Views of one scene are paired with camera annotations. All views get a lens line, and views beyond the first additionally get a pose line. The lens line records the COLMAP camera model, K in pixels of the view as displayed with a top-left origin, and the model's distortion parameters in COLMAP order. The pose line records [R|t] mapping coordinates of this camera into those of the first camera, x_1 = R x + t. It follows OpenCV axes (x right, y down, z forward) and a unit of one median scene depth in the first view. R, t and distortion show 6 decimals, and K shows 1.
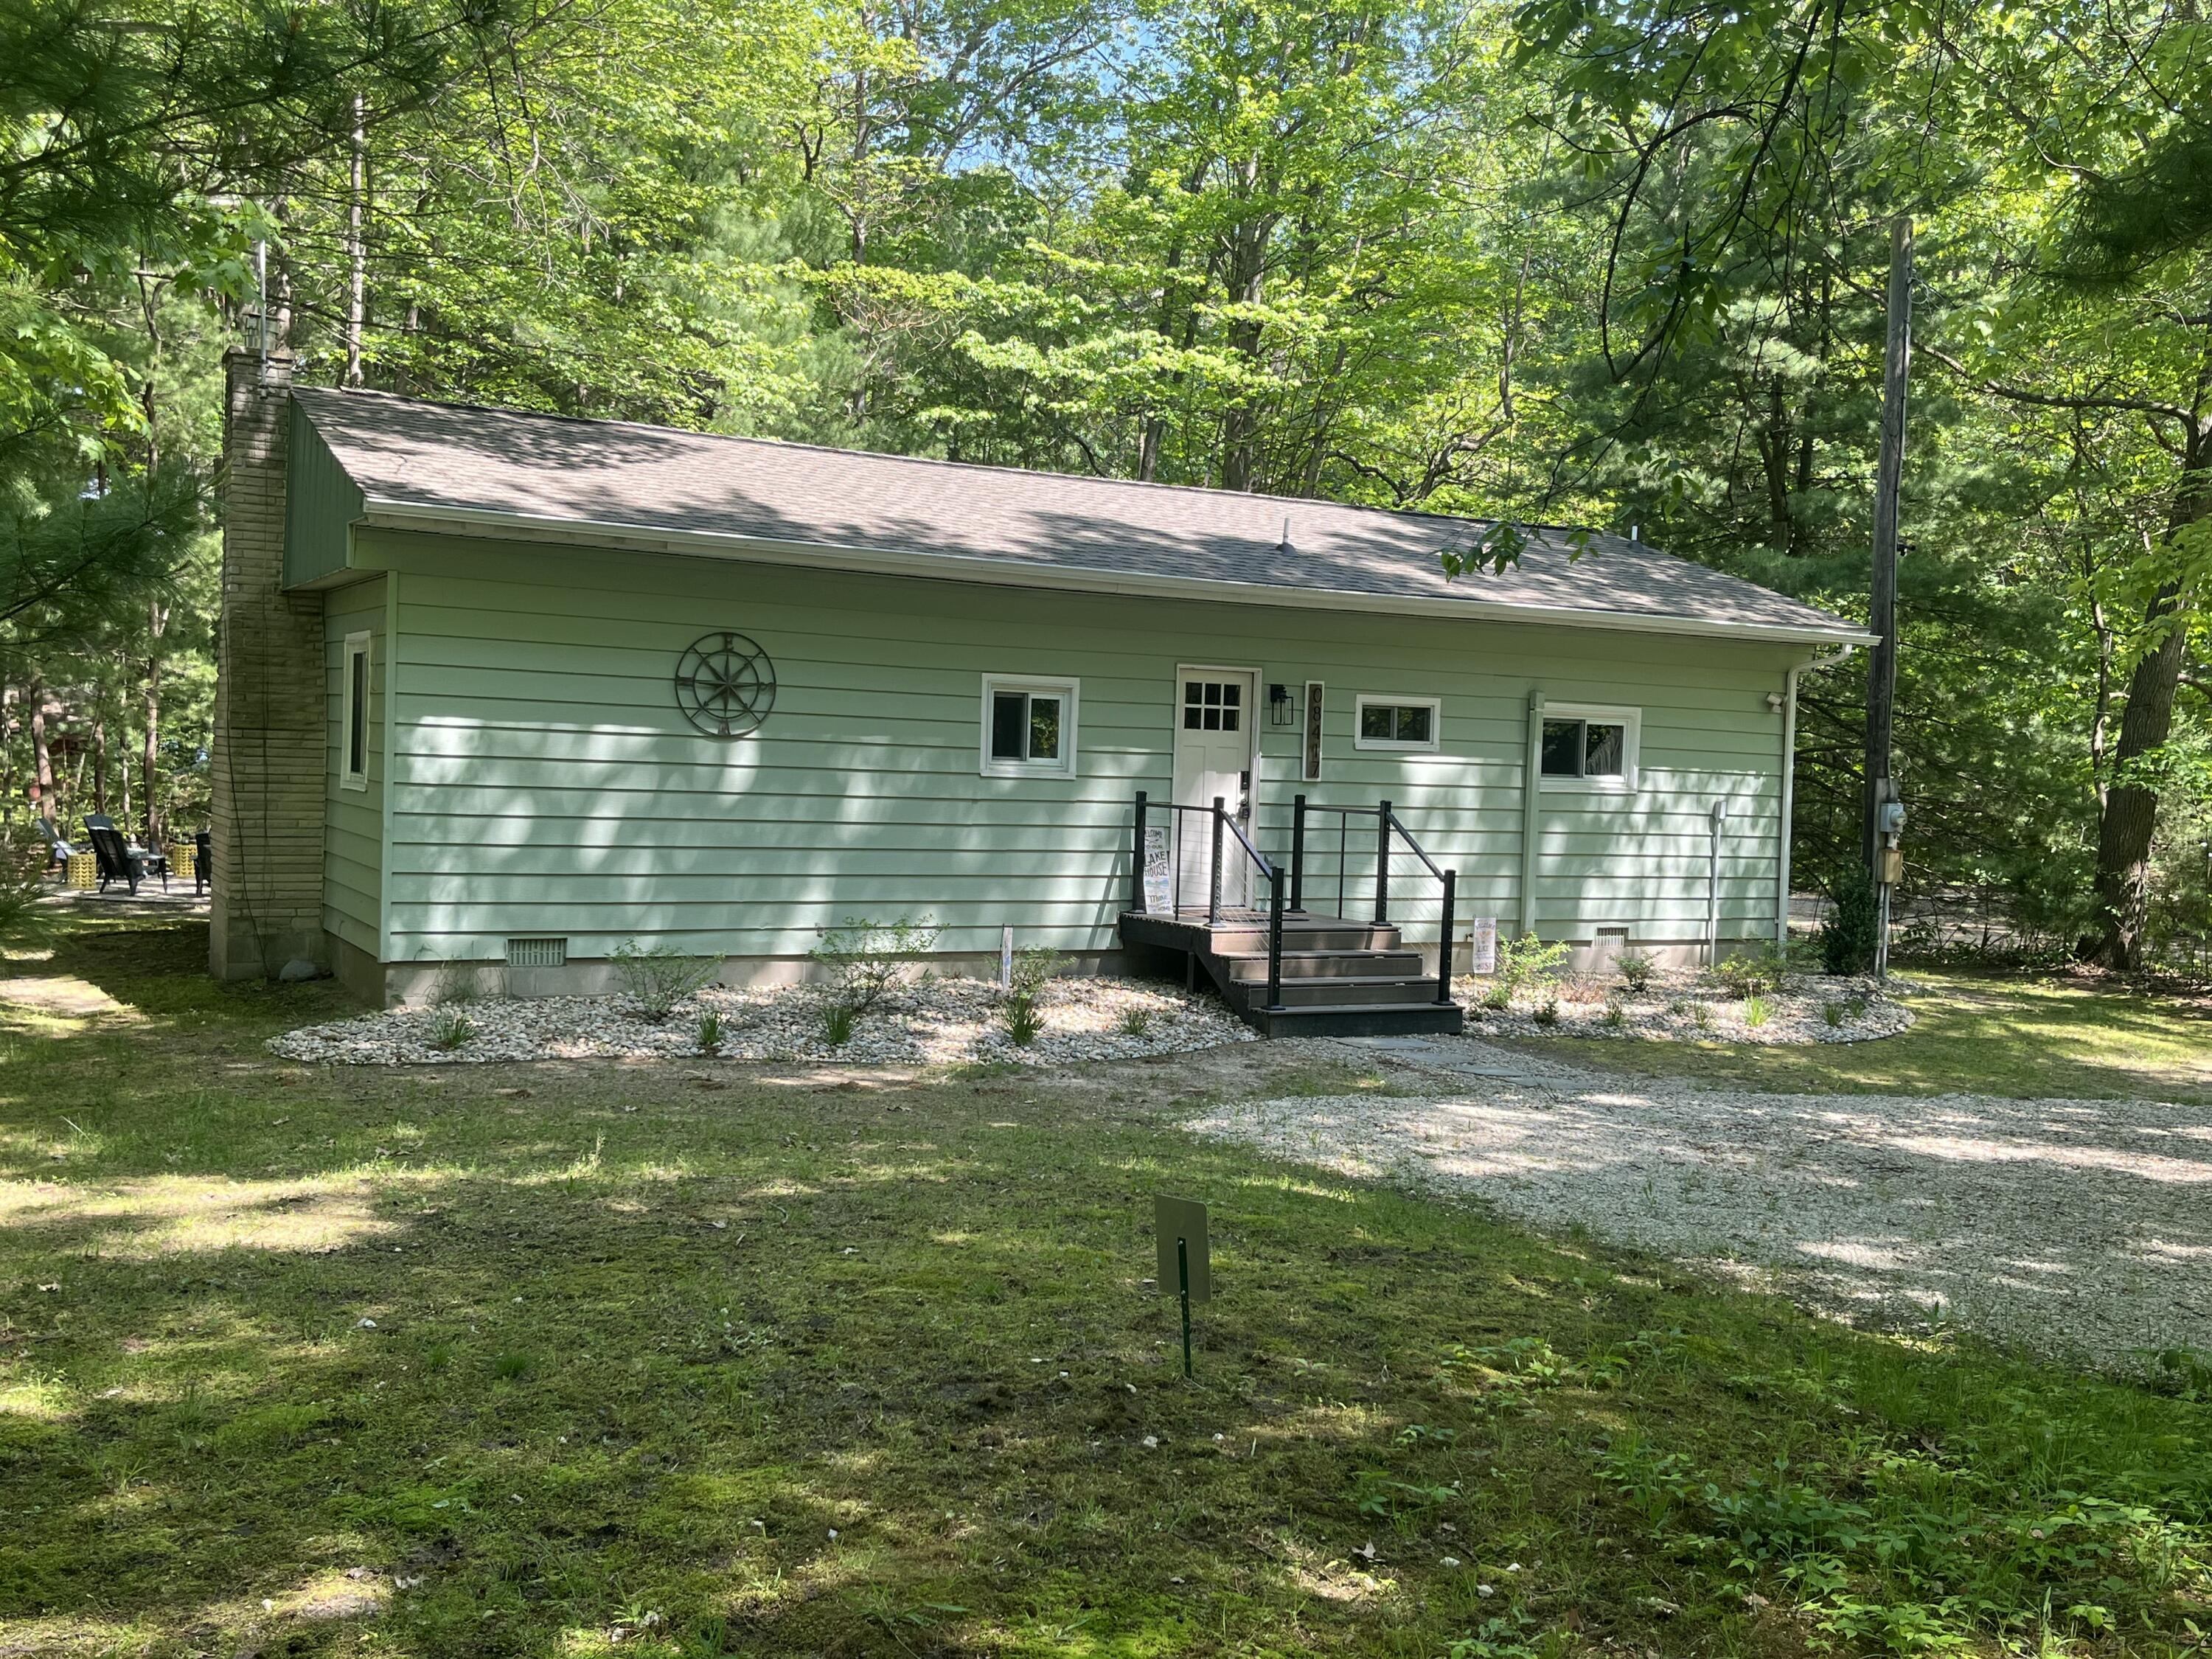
lens RADIAL K [[2038.5, 0, 1106.0], [0, 2038.5, 829.5], [0, 0, 1]] dist [0.081711, 0.001291]
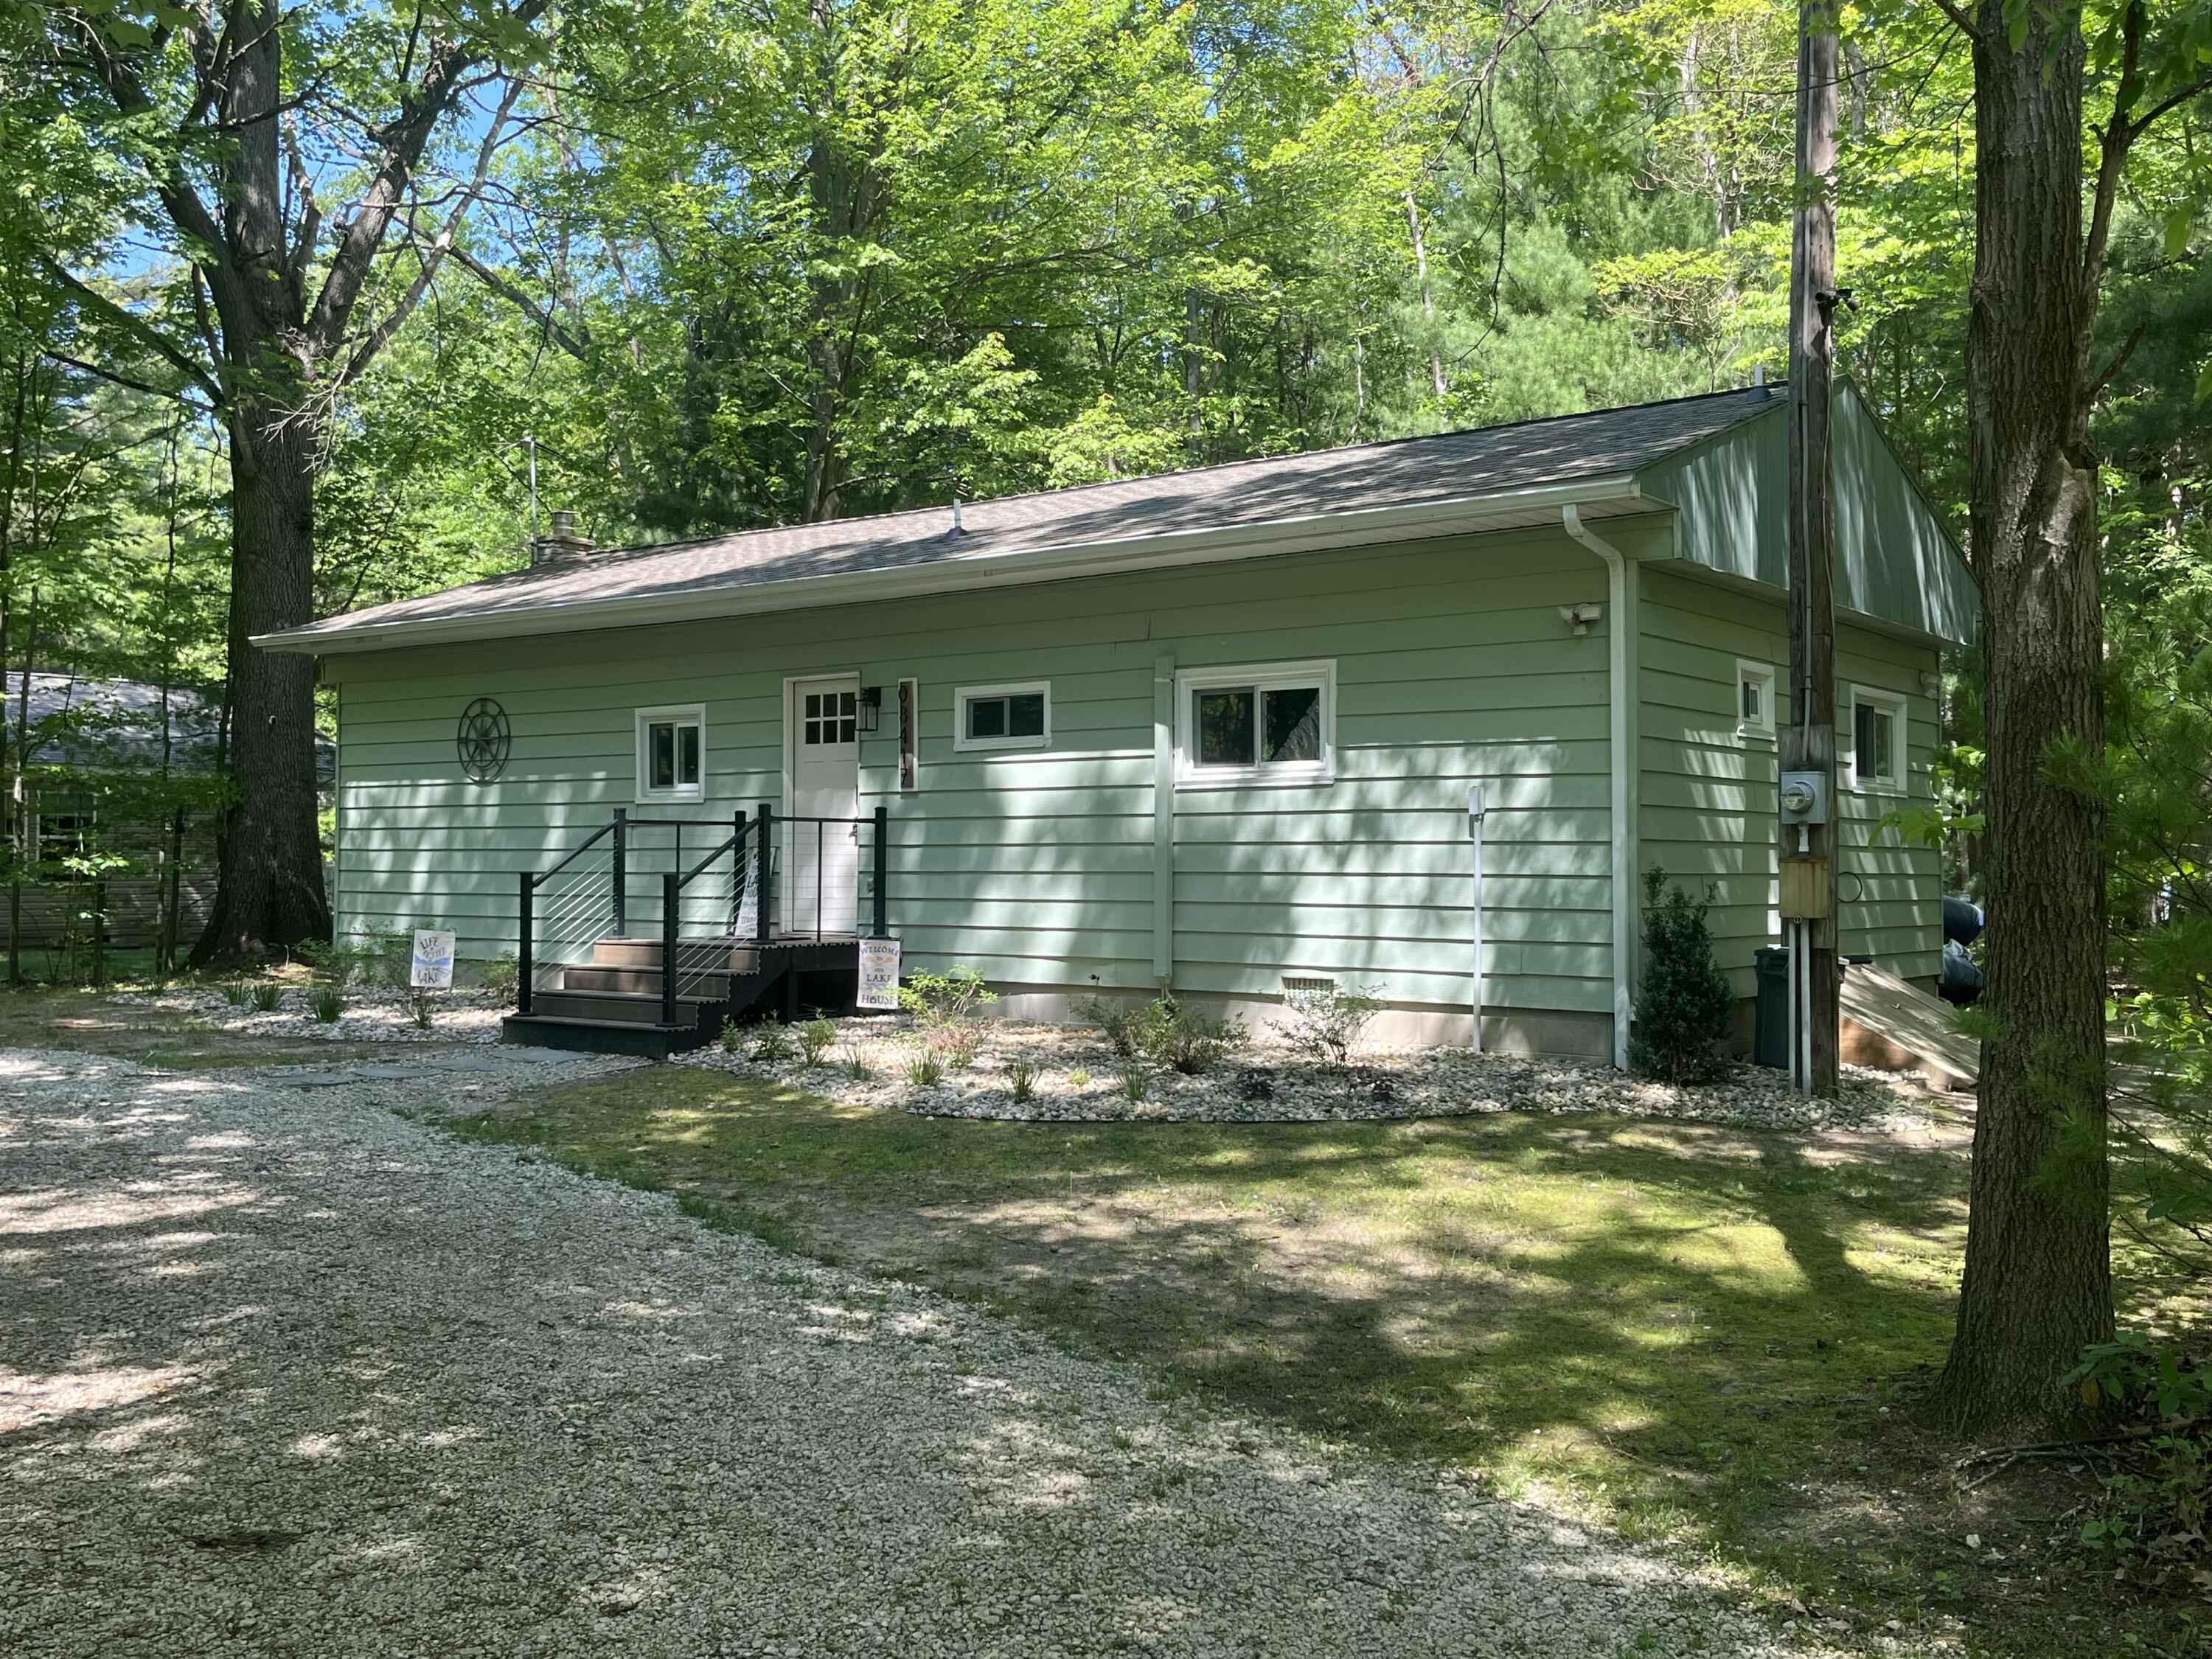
lens RADIAL K [[2038.5, 0, 1106.0], [0, 2038.5, 829.5], [0, 0, 1]] dist [0.081711, 0.001291]
pose [[0.400172, -0.017224, -0.916278, 0.996455], [0.022269, 0.999711, -0.009066, 0.002330], [0.916170, -0.016776, 0.400440, 0.764634]]
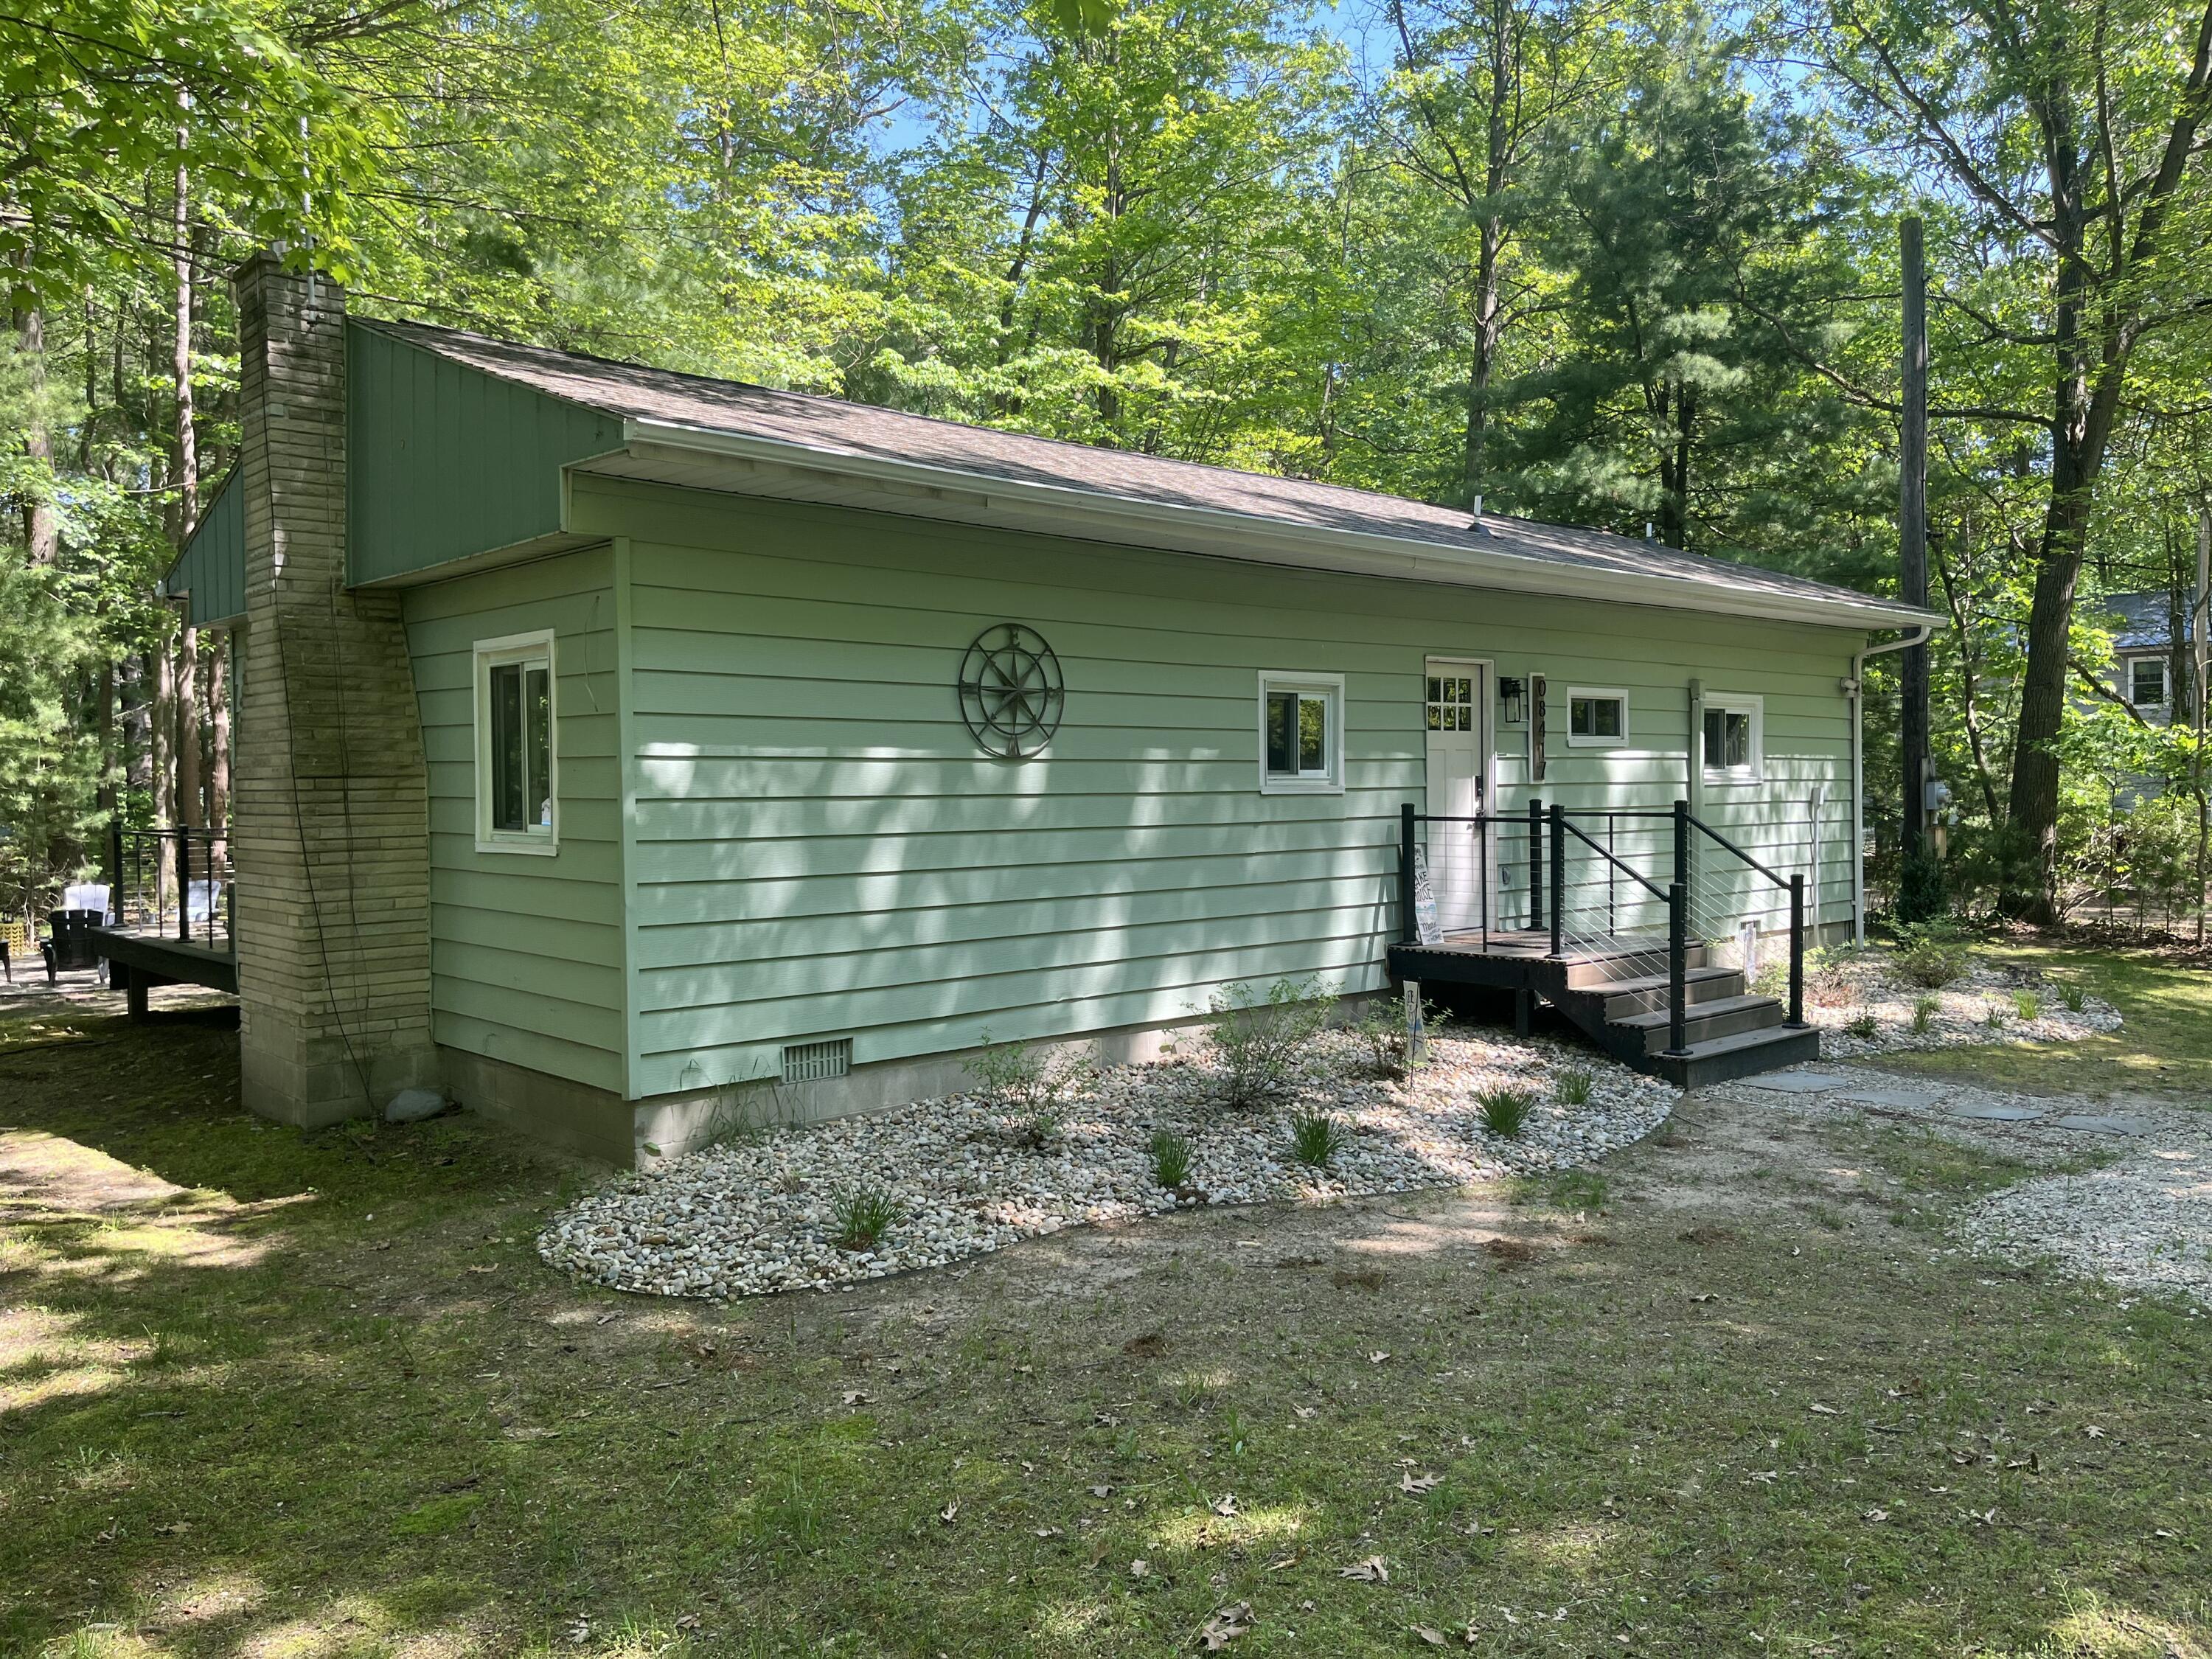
lens RADIAL K [[1660.6, 0, 1106.0], [0, 1660.6, 829.5], [0, 0, 1]] dist [0.038262, -0.000449]
pose [[0.973285, -0.053254, 0.223339, -0.265682], [0.054214, 0.998528, 0.001835, -0.016064], [-0.223108, 0.010322, 0.974739, 0.342360]]
